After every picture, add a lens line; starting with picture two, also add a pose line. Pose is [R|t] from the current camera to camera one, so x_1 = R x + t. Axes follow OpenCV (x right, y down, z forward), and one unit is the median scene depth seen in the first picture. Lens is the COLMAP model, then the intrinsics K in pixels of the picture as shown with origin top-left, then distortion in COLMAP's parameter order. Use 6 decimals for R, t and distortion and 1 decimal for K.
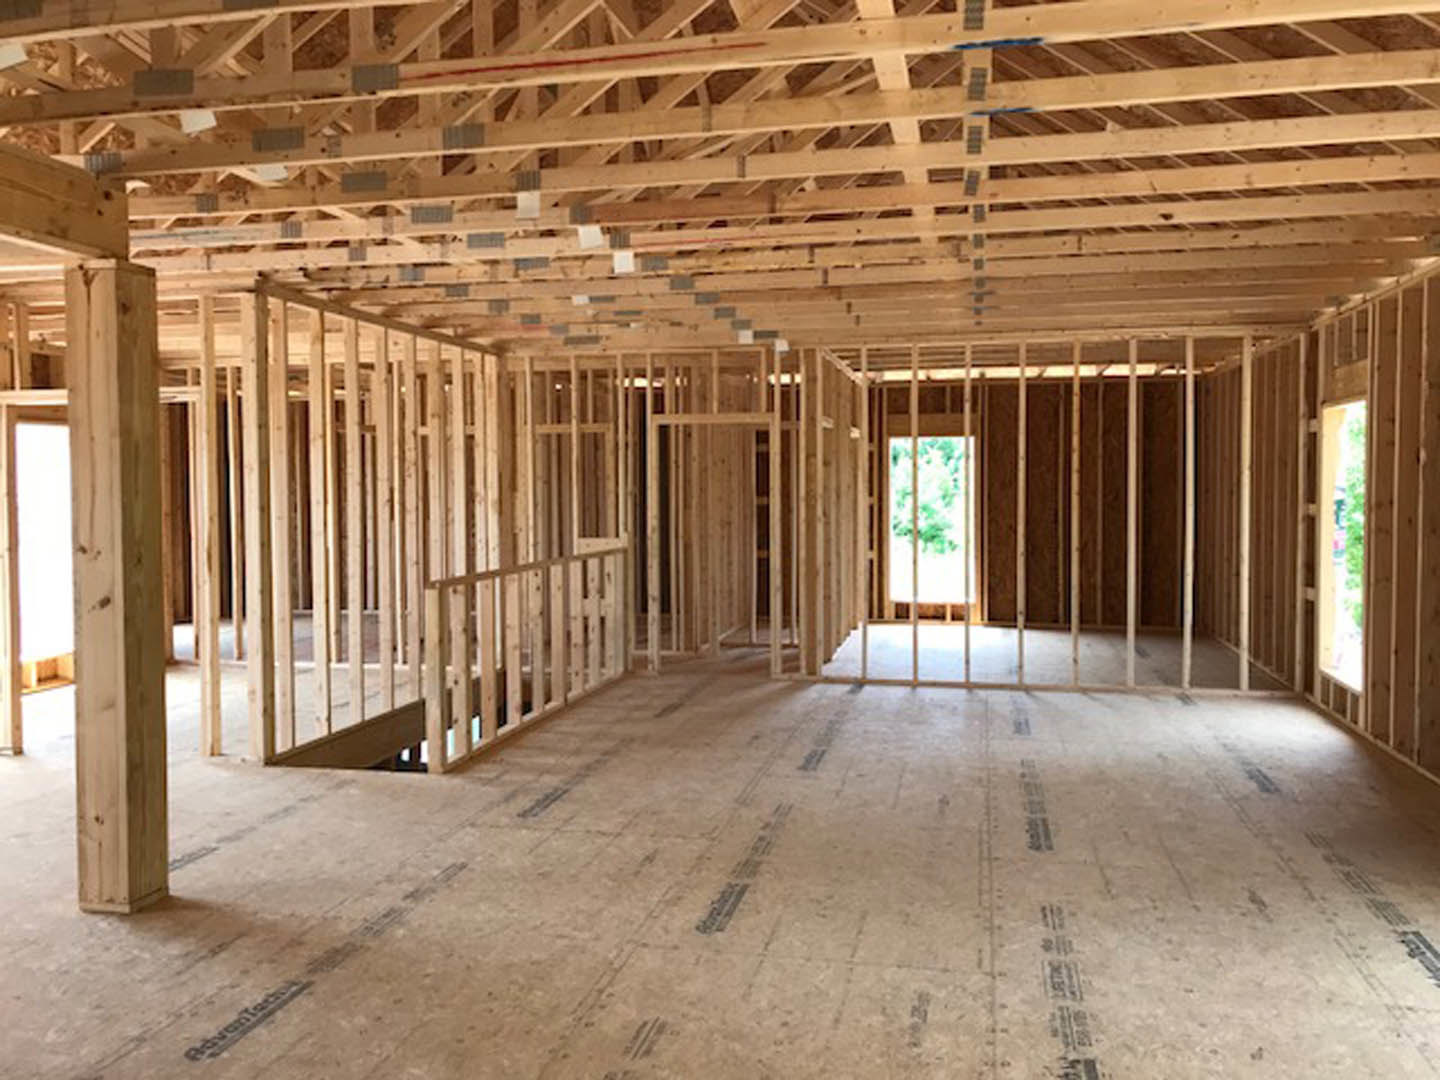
lens RADIAL K [[1180.4, 0, 720.0], [0, 1180.4, 540.0], [0, 0, 1]] dist [0.037797, -0.017709]
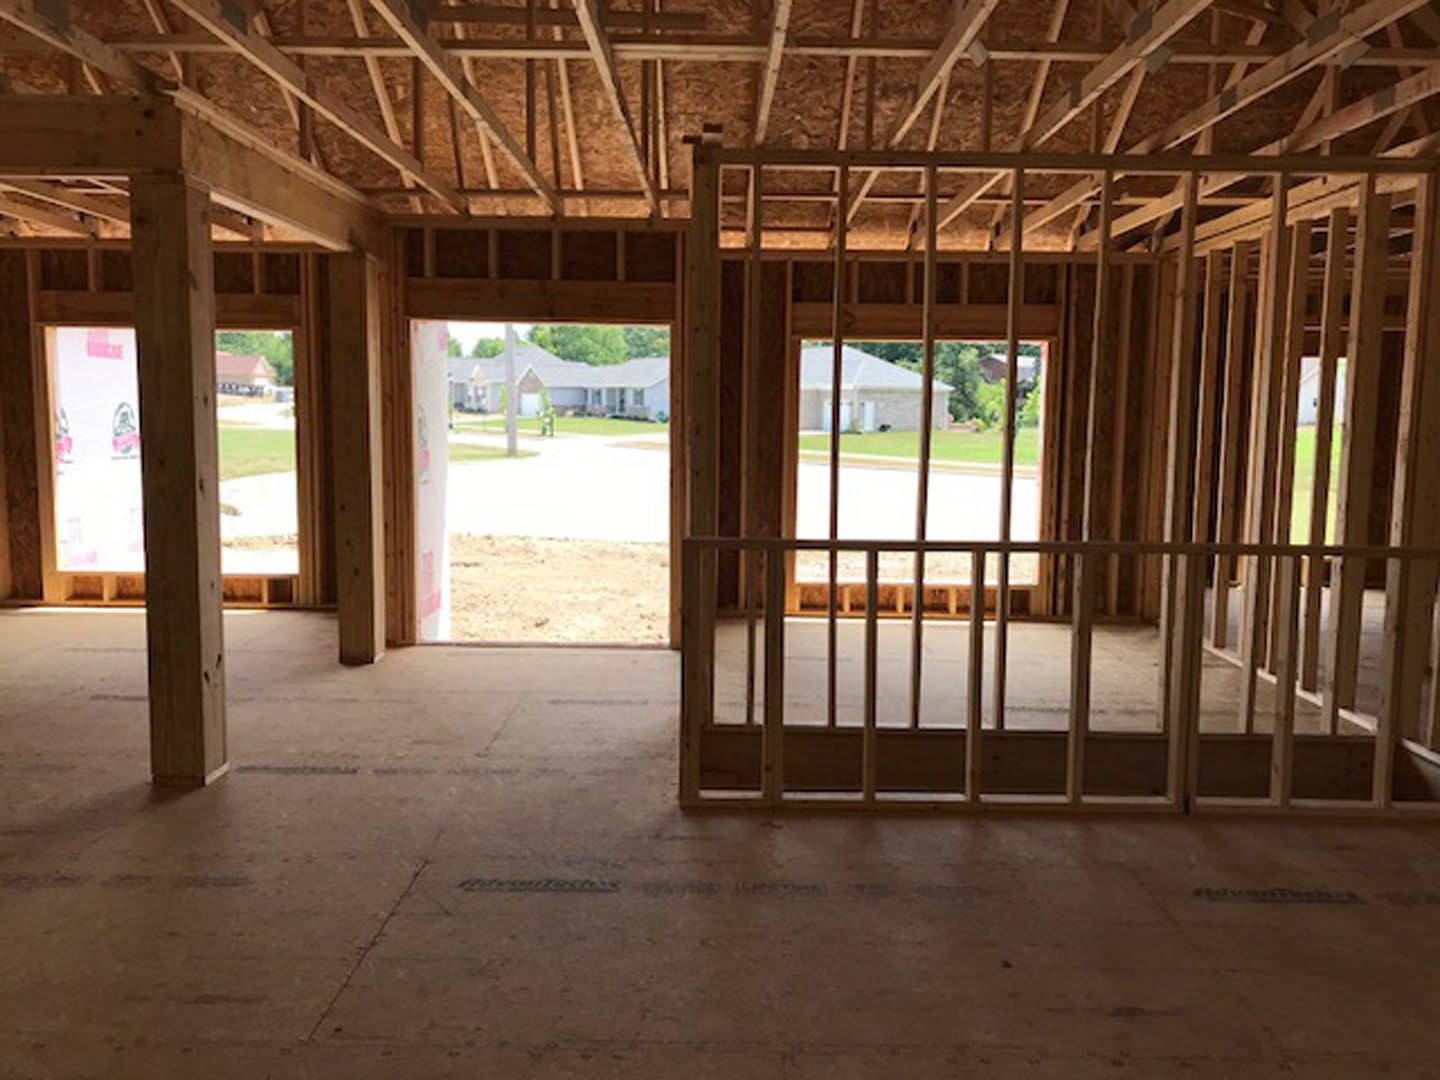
lens RADIAL K [[1180.4, 0, 720.0], [0, 1180.4, 540.0], [0, 0, 1]] dist [0.037797, -0.017709]
pose [[0.208000, 0.119801, -0.970764, 0.363563], [-0.062014, 0.992090, 0.109145, -0.034389], [0.976161, 0.037498, 0.213784, 0.710171]]
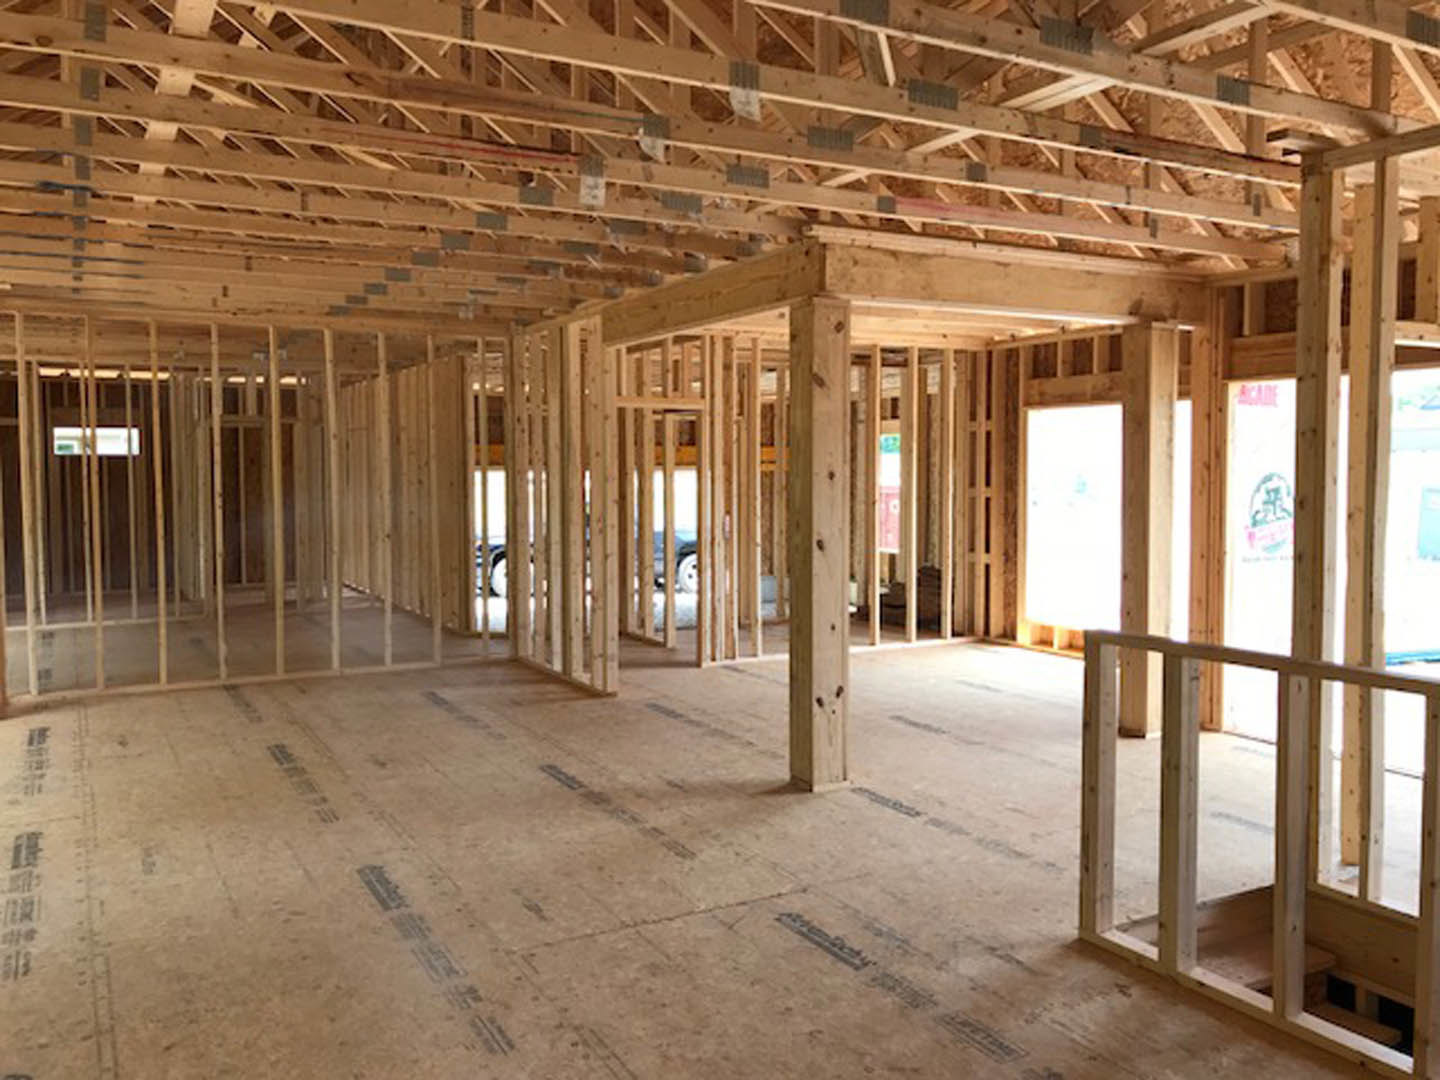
lens RADIAL K [[1180.4, 0, 720.0], [0, 1180.4, 540.0], [0, 0, 1]] dist [0.037797, -0.017709]
pose [[-0.749956, 0.052198, -0.659426, 0.250396], [-0.022518, 0.994289, 0.104315, -0.057721], [0.661105, 0.093080, -0.744497, 1.083488]]
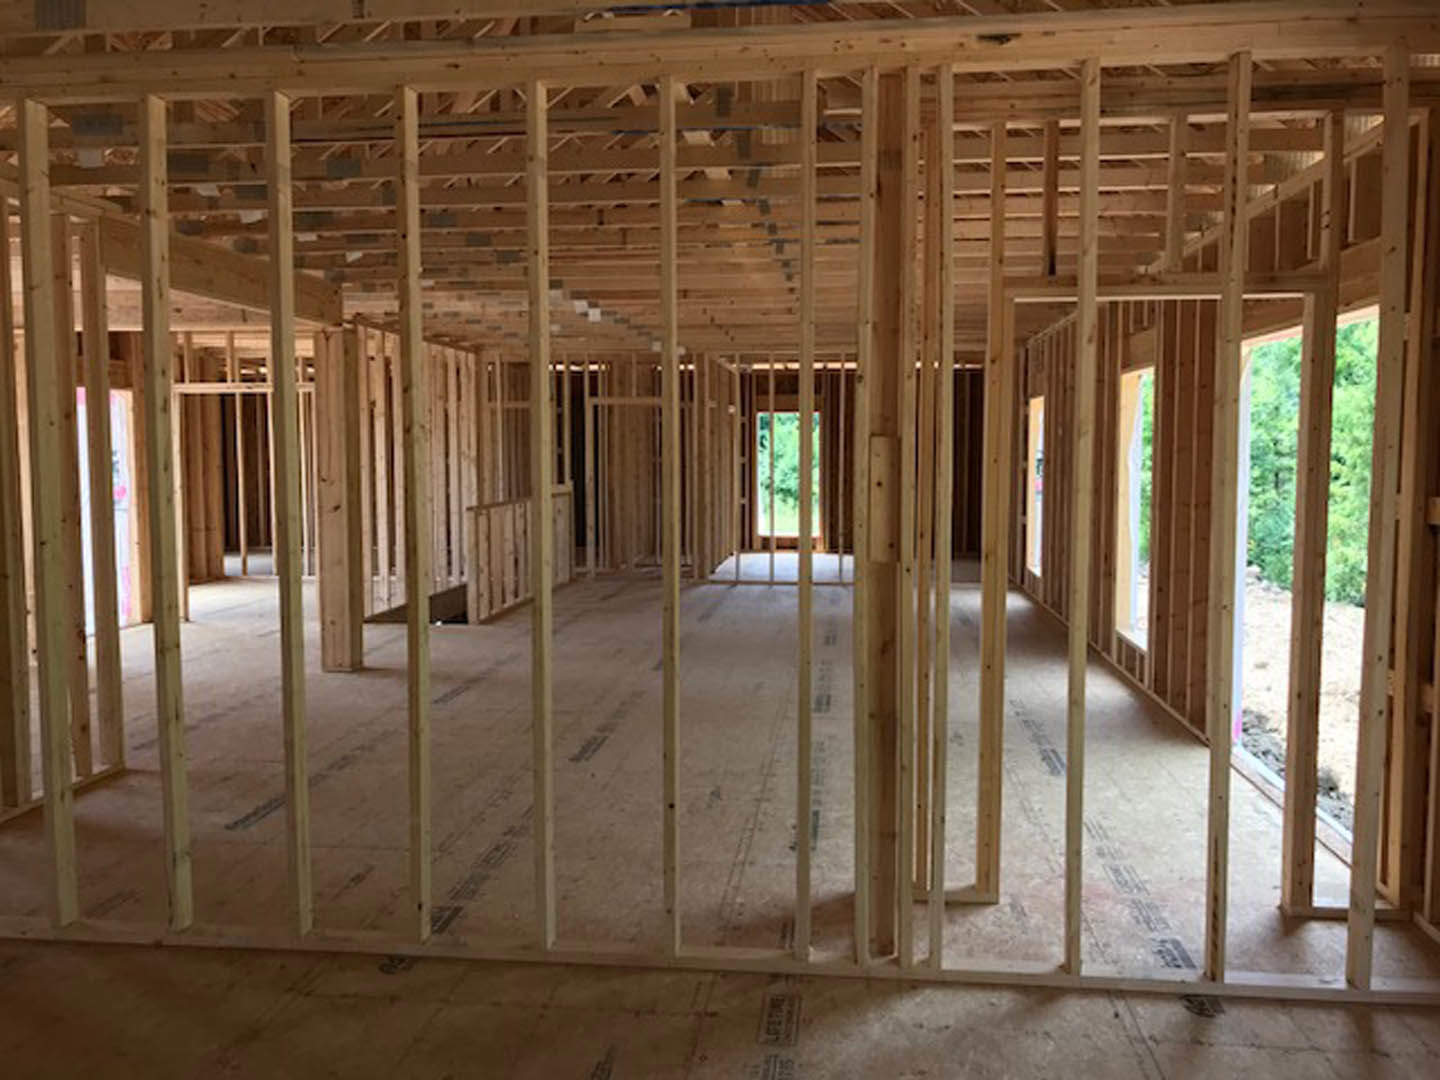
lens RADIAL K [[1184.2, 0, 720.0], [0, 1184.2, 540.0], [0, 0, 1]] dist [0.103777, -0.003200]
pose [[0.994718, -0.003970, 0.102570, -0.058560], [0.000812, 0.999525, 0.030813, 0.025127], [-0.102643, -0.030566, 0.994248, -0.535451]]
